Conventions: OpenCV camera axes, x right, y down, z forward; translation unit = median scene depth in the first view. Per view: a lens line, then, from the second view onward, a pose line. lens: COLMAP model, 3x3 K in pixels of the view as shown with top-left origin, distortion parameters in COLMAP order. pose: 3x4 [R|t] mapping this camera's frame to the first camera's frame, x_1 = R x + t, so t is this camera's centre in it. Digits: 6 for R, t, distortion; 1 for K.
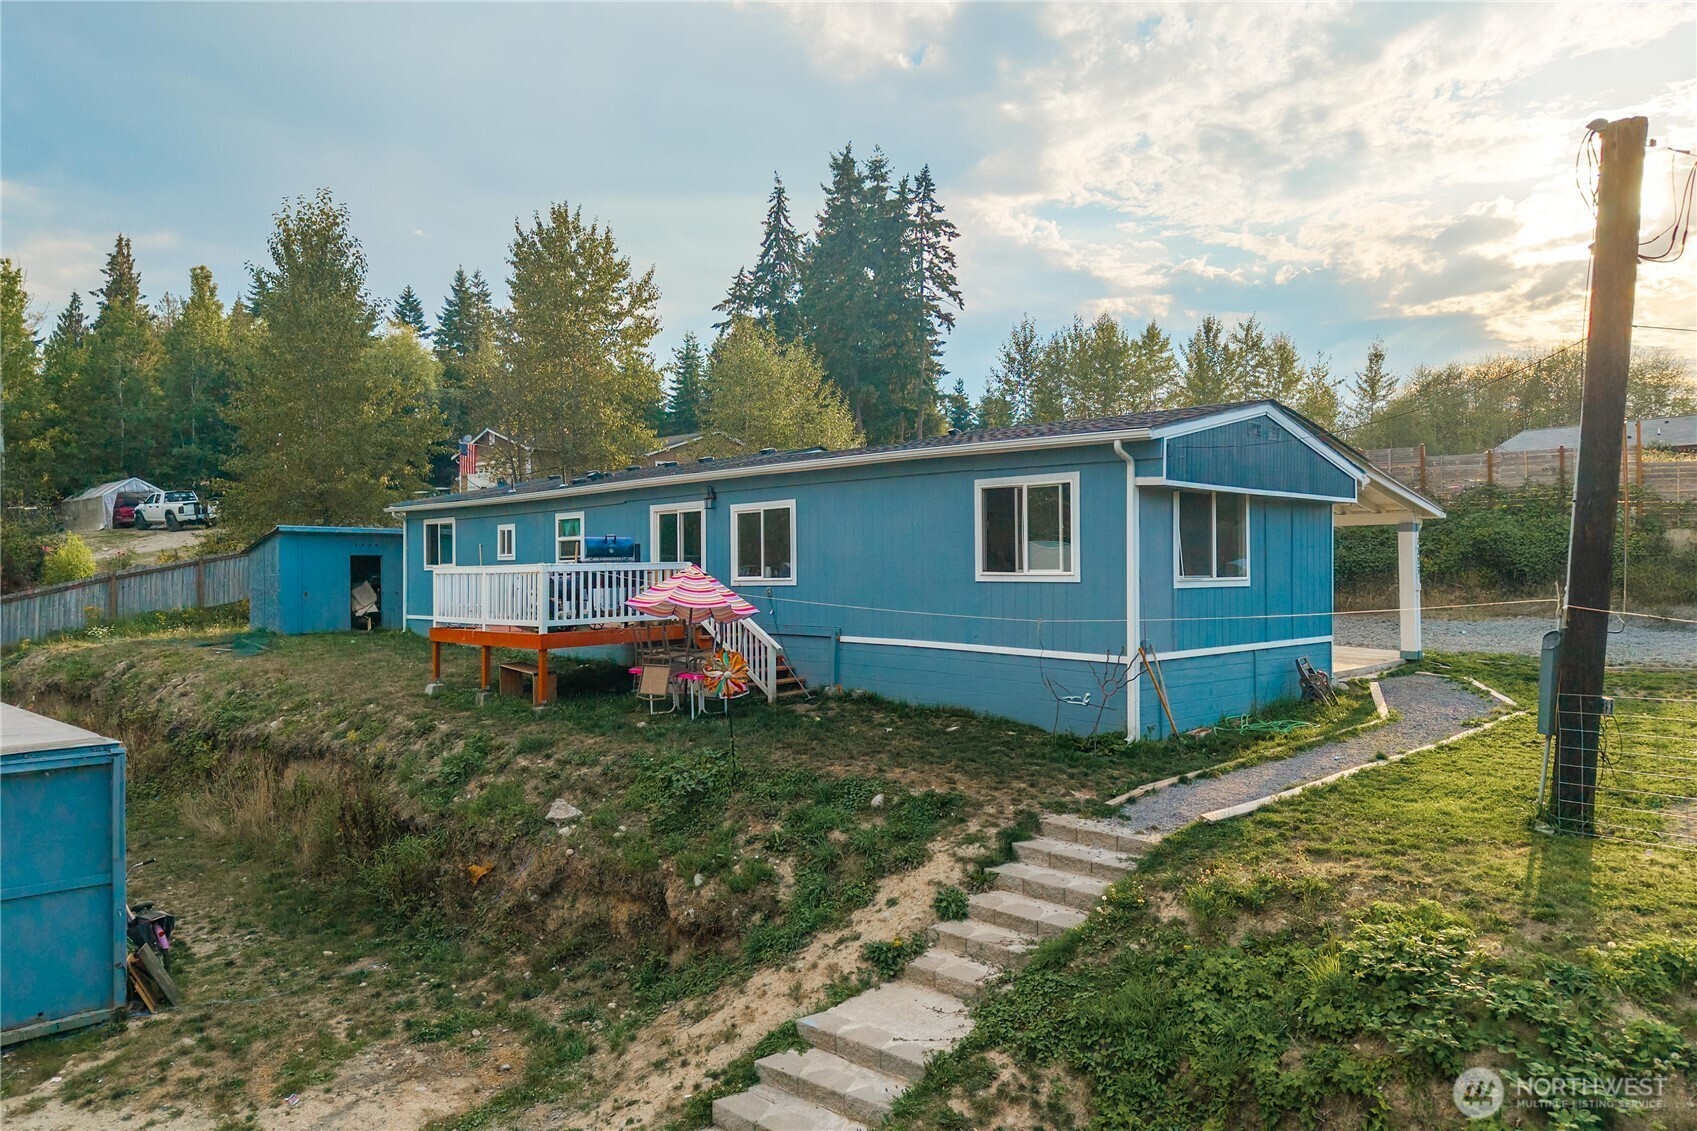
lens RADIAL K [[1124.8, 0, 855.8], [0, 1124.8, 571.5], [0, 0, 1]] dist [0.006823, -0.012066]
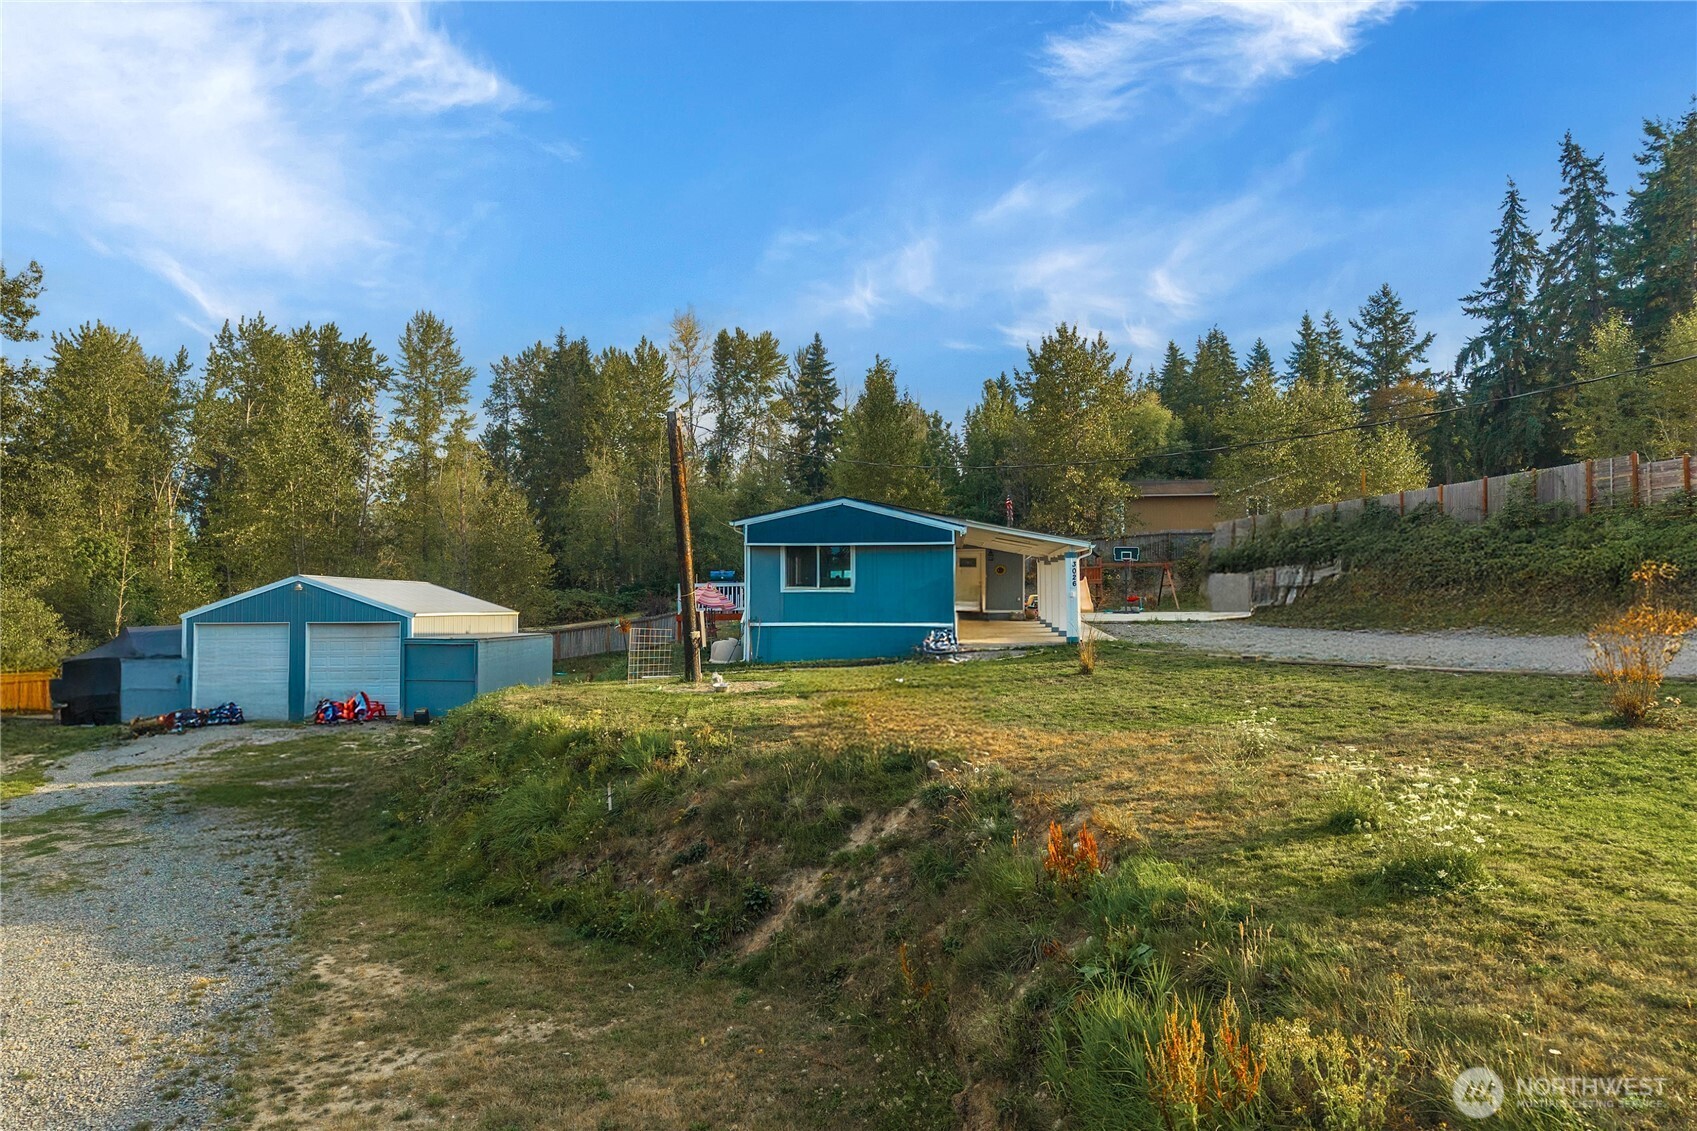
lens RADIAL K [[1124.8, 0, 850.7], [0, 1124.8, 556.2], [0, 0, 1]] dist [0.006823, -0.012066]
pose [[0.644345, -0.025636, -0.764305, 0.755963], [-0.002260, 0.999370, -0.035426, 0.007991], [0.764732, 0.024554, 0.643881, -0.087738]]
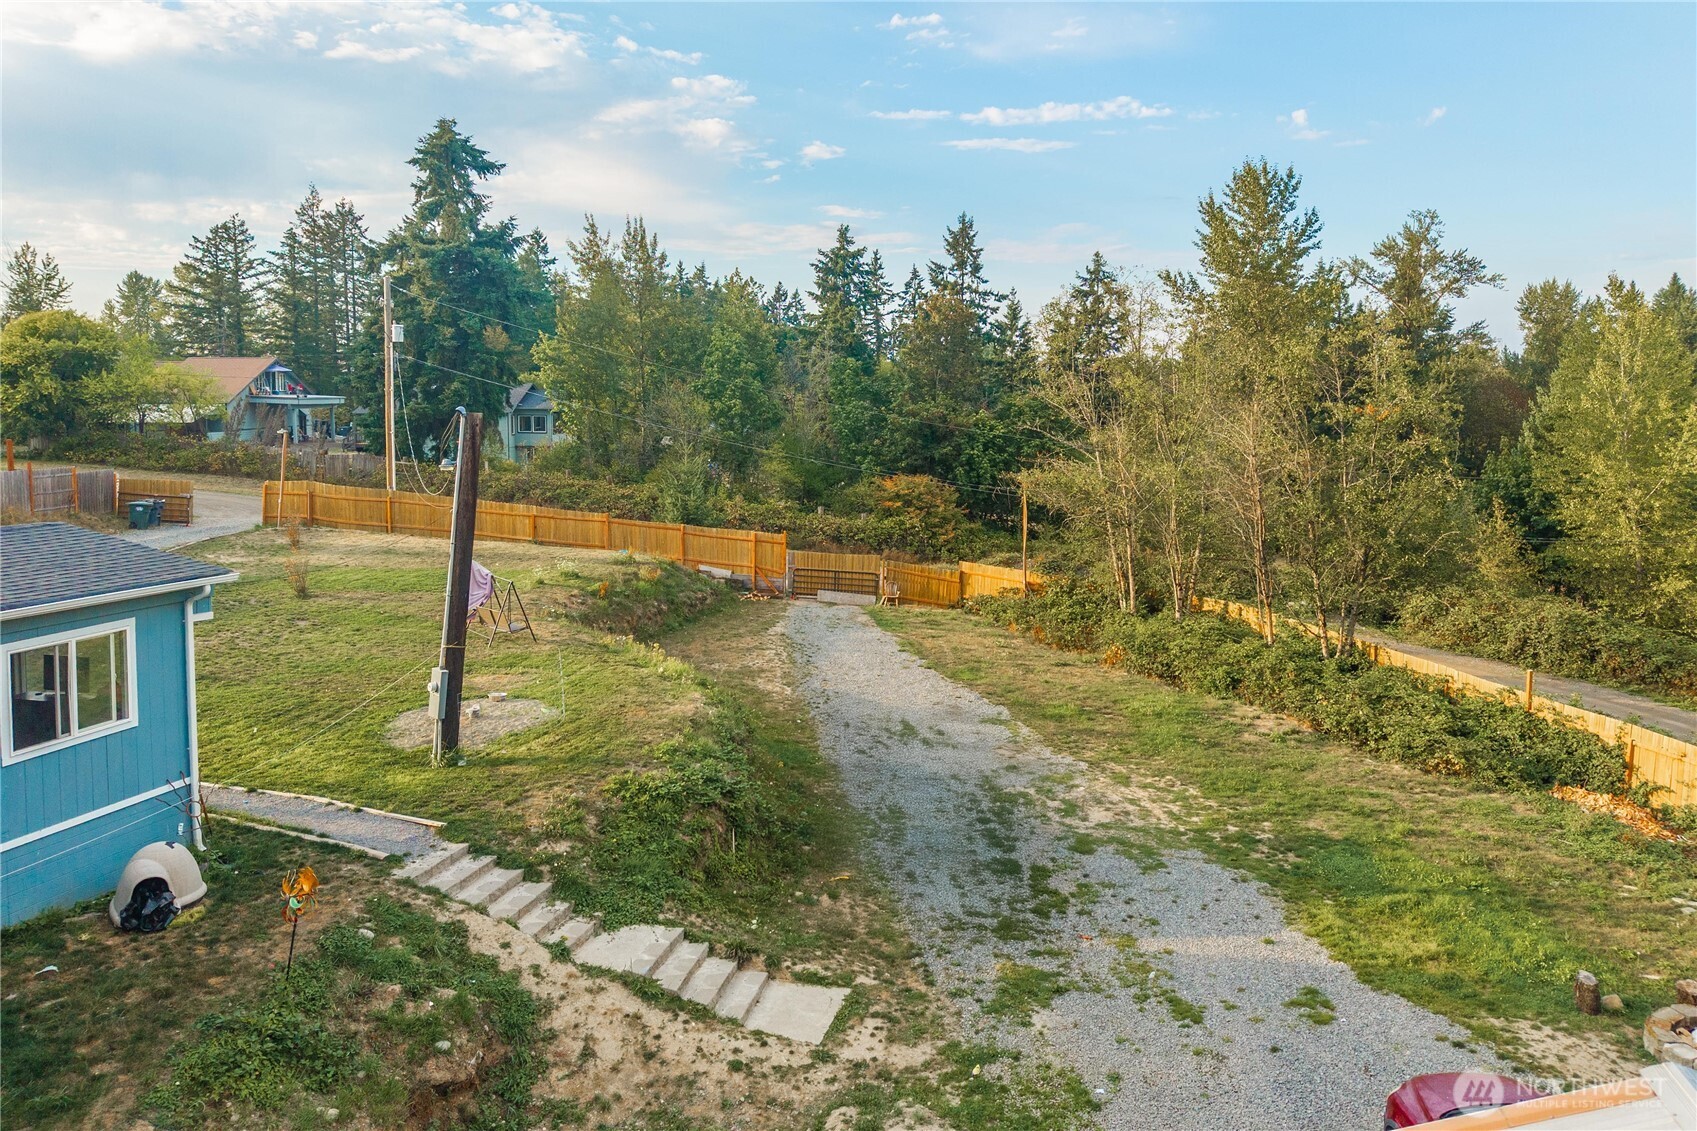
lens RADIAL K [[1124.8, 0, 860.6], [0, 1124.8, 565.4], [0, 0, 1]] dist [0.006823, -0.012066]
pose [[-0.495834, -0.109194, 0.861525, -0.404480], [0.007299, 0.991504, 0.129869, -0.107332], [-0.868387, 0.070682, -0.490825, 0.380010]]
